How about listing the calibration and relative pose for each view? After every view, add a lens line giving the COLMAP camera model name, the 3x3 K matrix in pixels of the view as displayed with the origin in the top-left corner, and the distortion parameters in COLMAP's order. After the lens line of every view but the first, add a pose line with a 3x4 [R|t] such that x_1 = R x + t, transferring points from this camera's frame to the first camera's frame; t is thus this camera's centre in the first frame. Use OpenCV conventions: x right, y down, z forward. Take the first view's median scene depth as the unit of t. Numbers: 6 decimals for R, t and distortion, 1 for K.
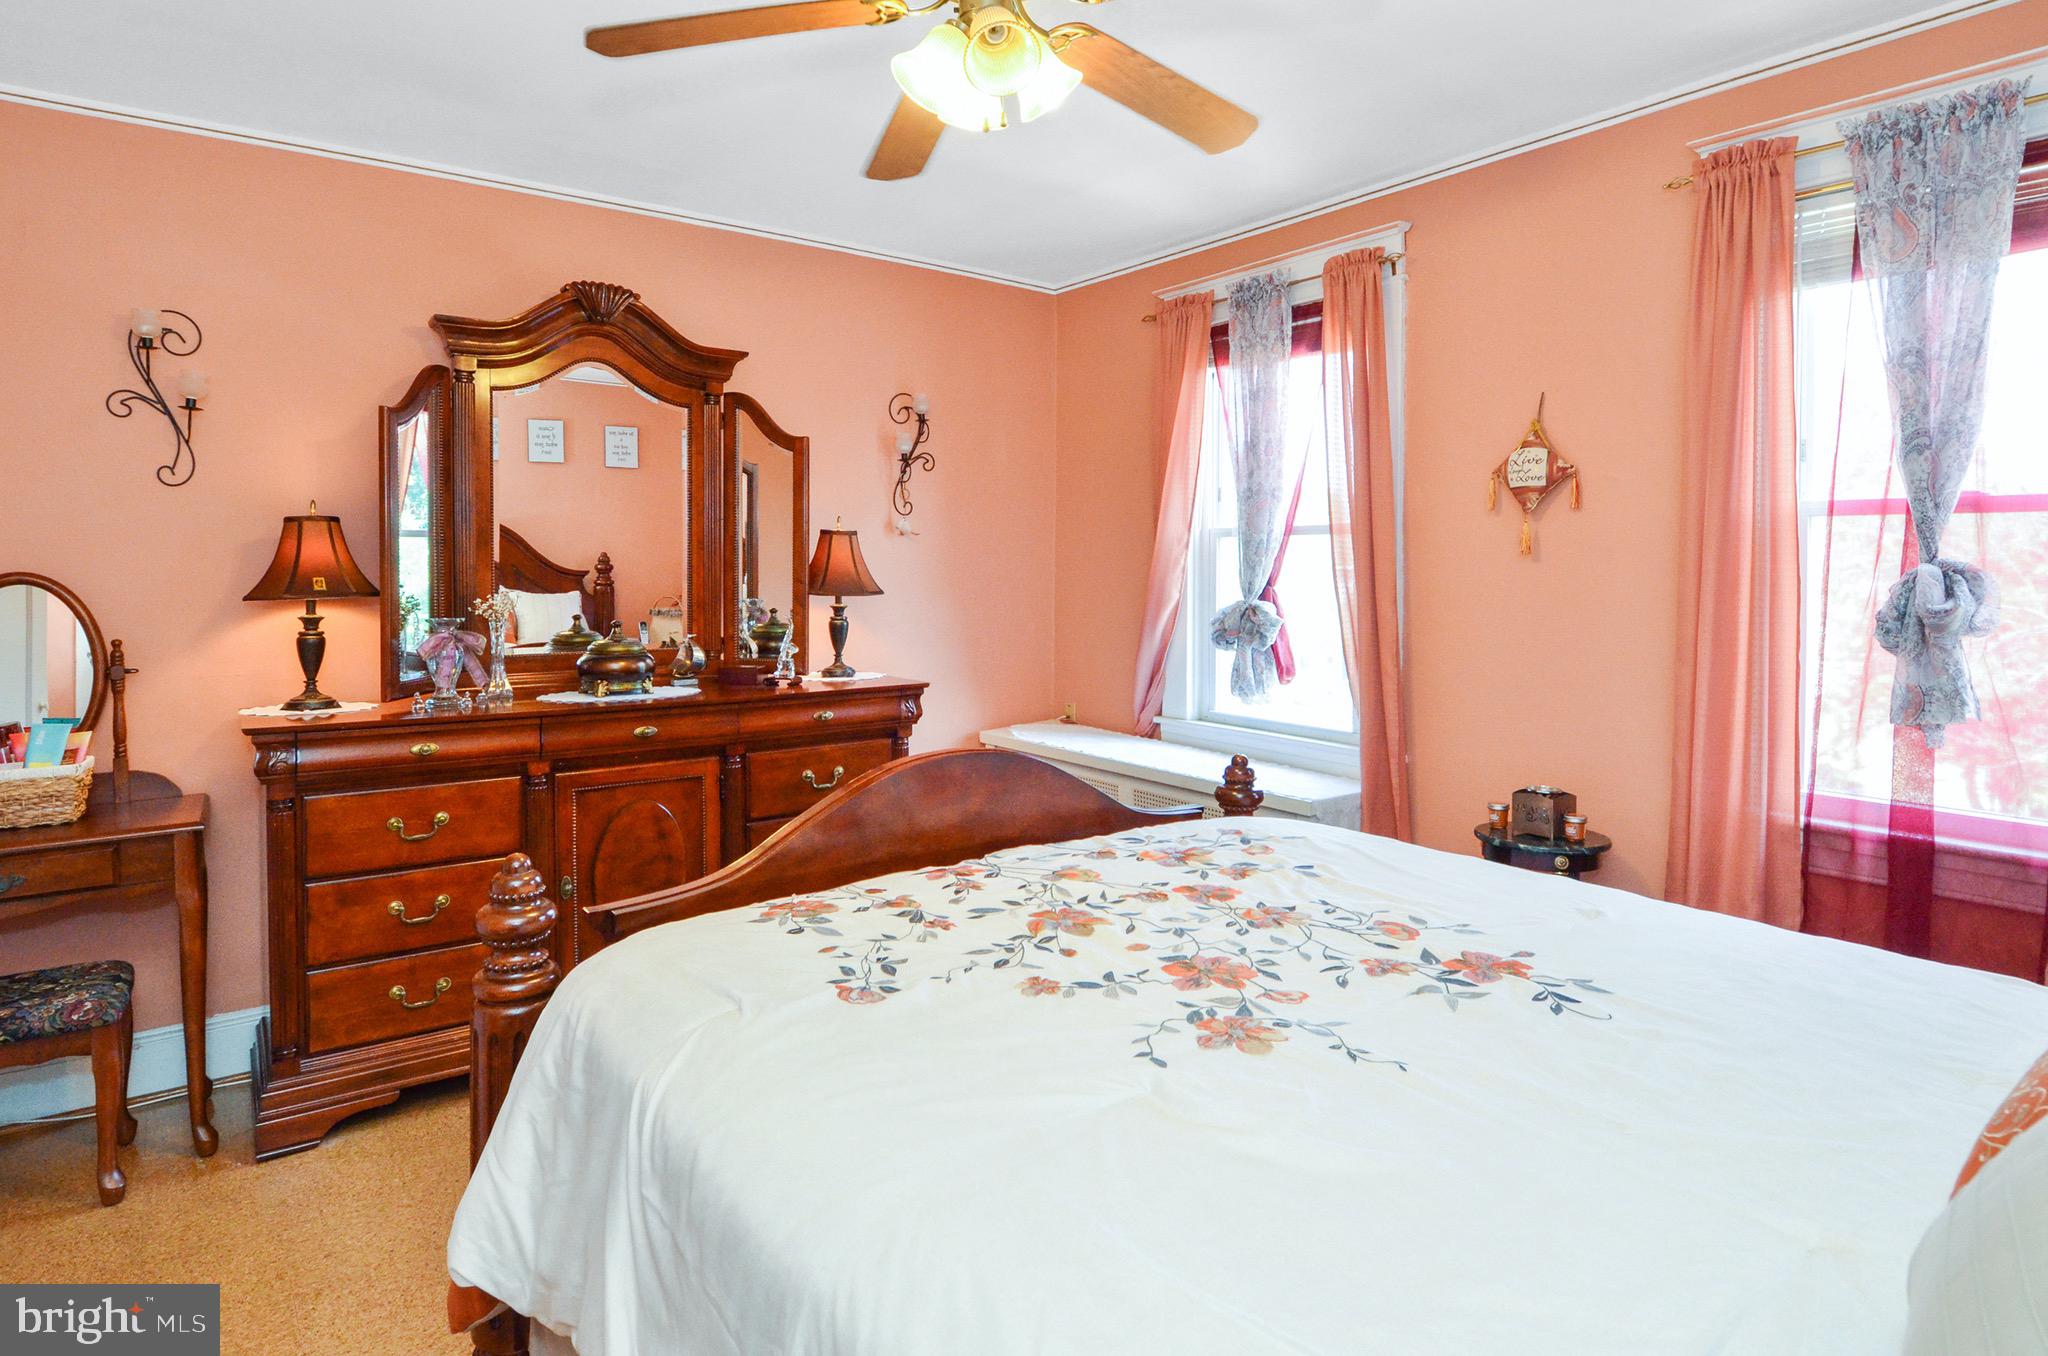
lens RADIAL K [[1107.6, 0, 1028.1], [0, 1107.6, 574.9], [0, 0, 1]] dist [0.000095, -0.021693]
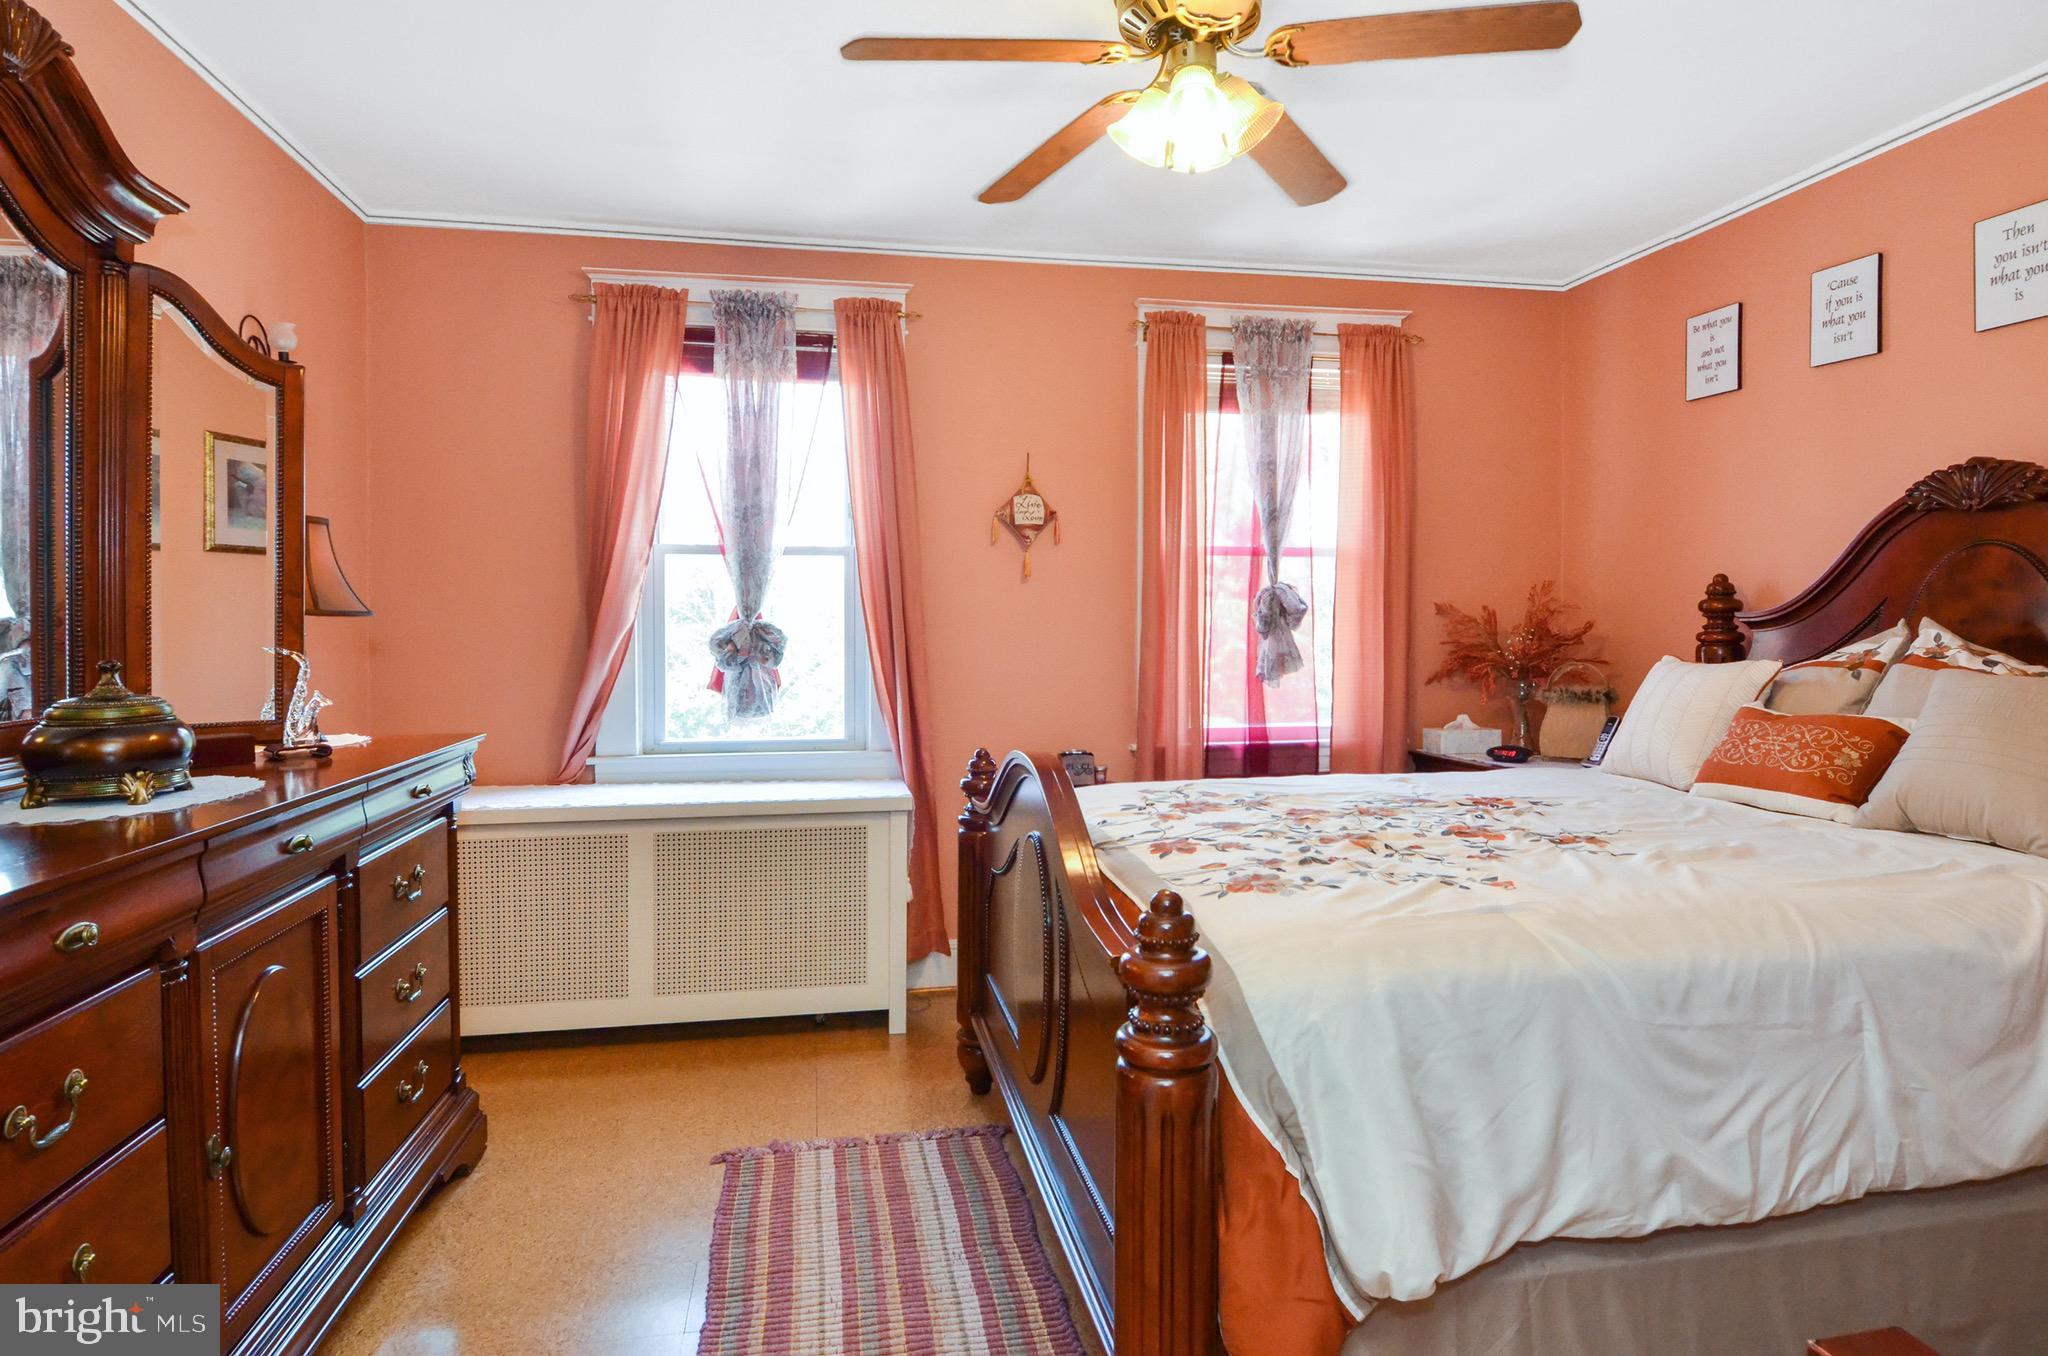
lens RADIAL K [[1126.4, 0, 1026.5], [0, 1126.4, 626.6], [0, 0, 1]] dist [0.001882, 0.000410]
pose [[0.445063, -0.013379, 0.895399, -0.618844], [0.009130, 0.999904, 0.010402, 0.022180], [-0.895453, 0.003545, 0.445143, 0.353874]]
